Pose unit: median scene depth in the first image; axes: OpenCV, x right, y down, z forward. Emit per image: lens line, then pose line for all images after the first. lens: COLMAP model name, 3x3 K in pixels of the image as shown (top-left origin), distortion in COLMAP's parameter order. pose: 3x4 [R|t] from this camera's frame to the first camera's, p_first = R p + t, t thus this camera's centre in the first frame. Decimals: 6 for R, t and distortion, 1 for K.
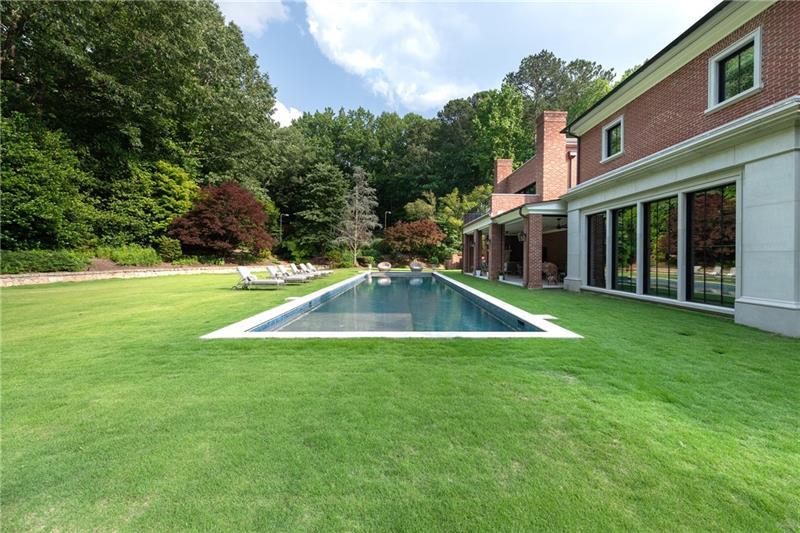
lens RADIAL K [[324.7, 0, 416.3], [0, 324.7, 260.3], [0, 0, 1]] dist [0.012577, -0.001502]
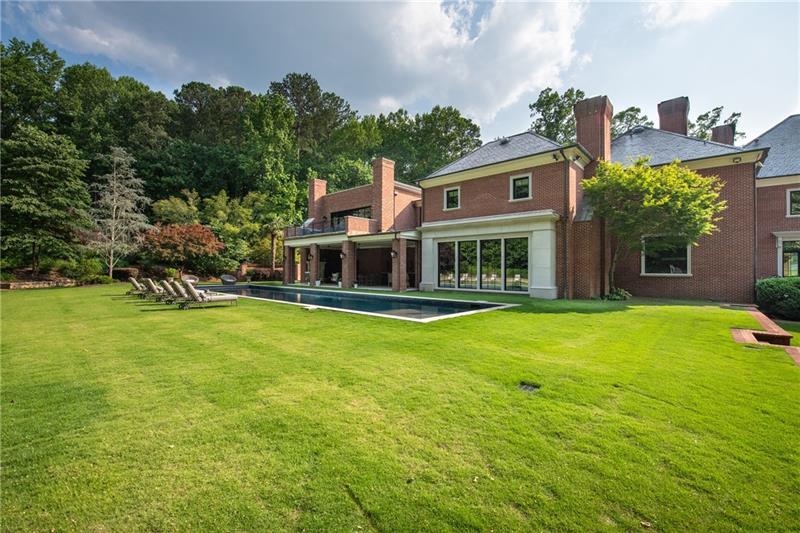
lens RADIAL K [[350.7, 0, 400.8], [0, 350.7, 269.2], [0, 0, 1]] dist [-0.010121, -0.000656]
pose [[0.702447, -0.006979, 0.711702, -0.356779], [0.008688, 0.999962, 0.001231, -0.005718], [-0.711683, 0.005318, 0.702481, -0.026159]]
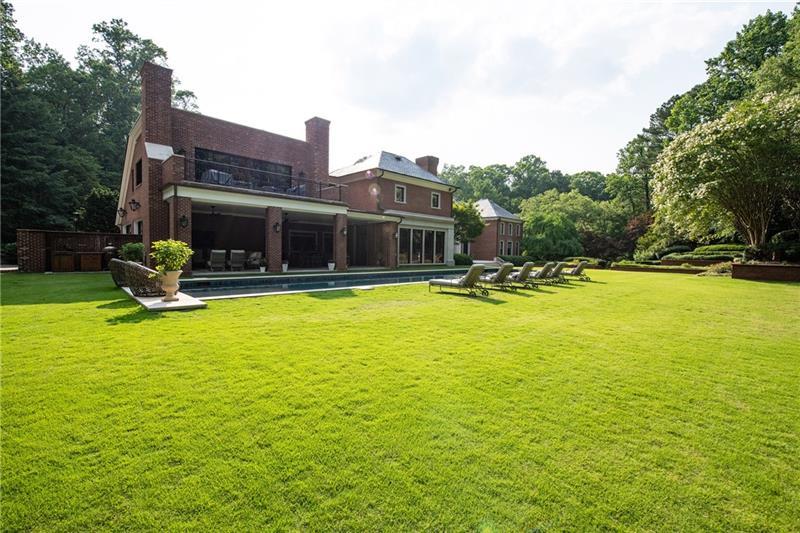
lens RADIAL K [[350.7, 0, 399.9], [0, 350.7, 267.1], [0, 0, 1]] dist [-0.010121, -0.000656]
pose [[-0.677141, -0.055523, 0.733756, -0.459578], [-0.019620, 0.998157, 0.057423, -0.010819], [-0.735592, 0.024487, -0.676982, 1.074651]]
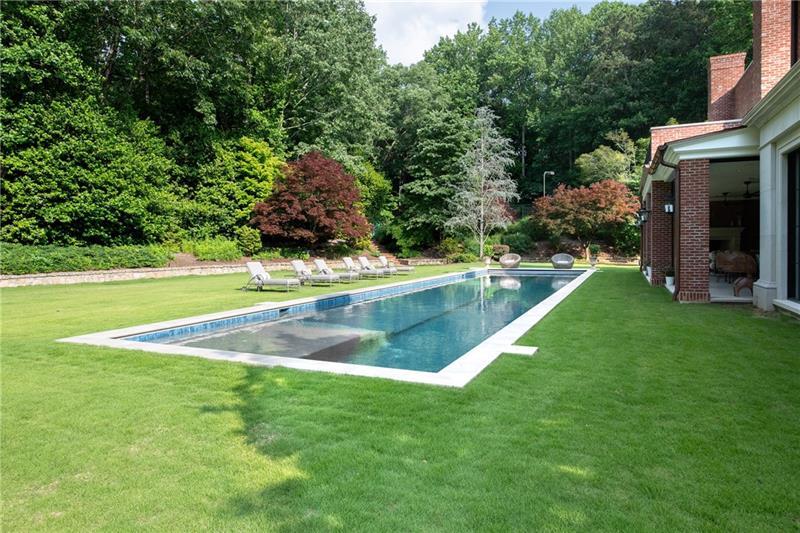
lens RADIAL K [[496.0, 0, 400.4], [0, 496.0, 261.4], [0, 0, 1]] dist [-0.000035, 0.002869]
pose [[0.889681, -0.003965, -0.456565, 0.153825], [0.014037, 0.999727, 0.018671, -0.000298], [0.456367, -0.023020, 0.889494, 0.036361]]
